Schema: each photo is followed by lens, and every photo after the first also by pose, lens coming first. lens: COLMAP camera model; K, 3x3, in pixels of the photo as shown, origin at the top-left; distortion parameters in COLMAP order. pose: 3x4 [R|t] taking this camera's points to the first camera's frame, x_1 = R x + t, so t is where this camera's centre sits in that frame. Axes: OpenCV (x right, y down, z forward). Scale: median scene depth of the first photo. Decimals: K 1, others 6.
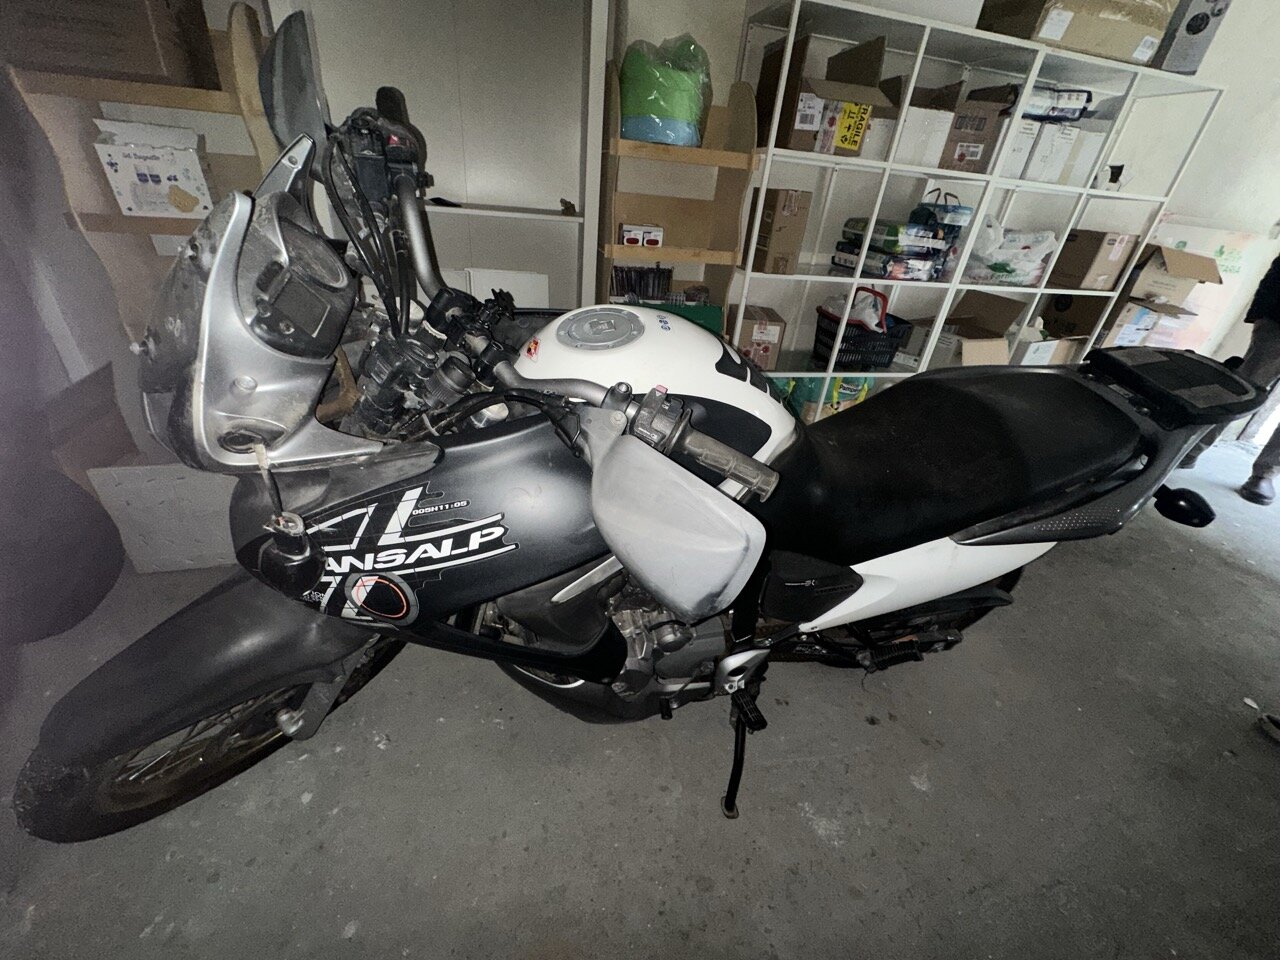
lens RADIAL K [[513.1, 0, 640.0], [0, 513.1, 480.0], [0, 0, 1]] dist [-0.001022, 0.000178]
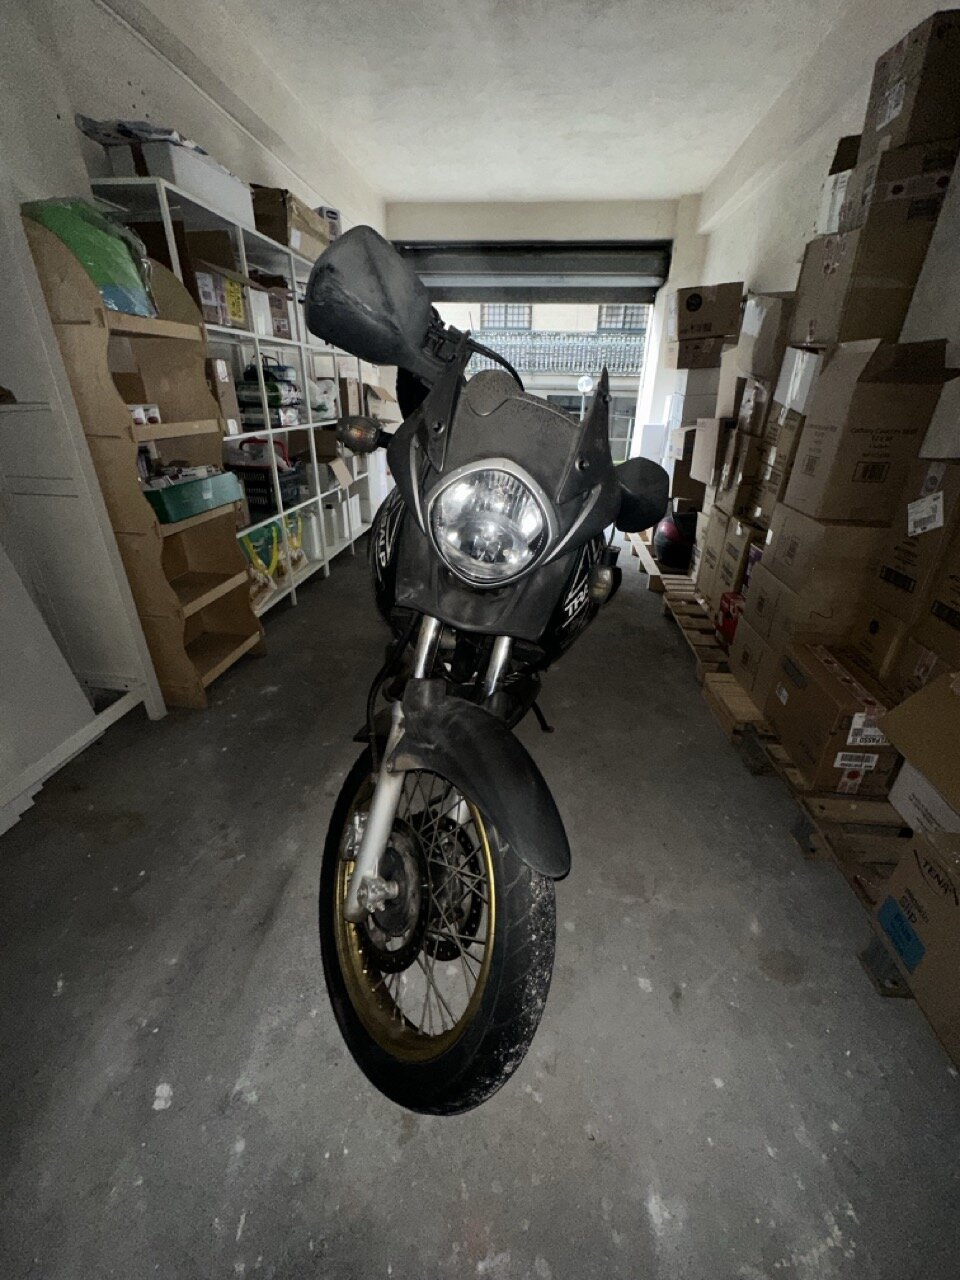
lens RADIAL K [[513.1, 0, 480.0], [0, 513.1, 640.0], [0, 0, 1]] dist [-0.001022, 0.000178]
pose [[0.355239, -0.482537, 0.800602, -0.703432], [0.484959, 0.827324, 0.283460, -0.107276], [-0.799137, 0.287563, 0.527908, 0.145893]]
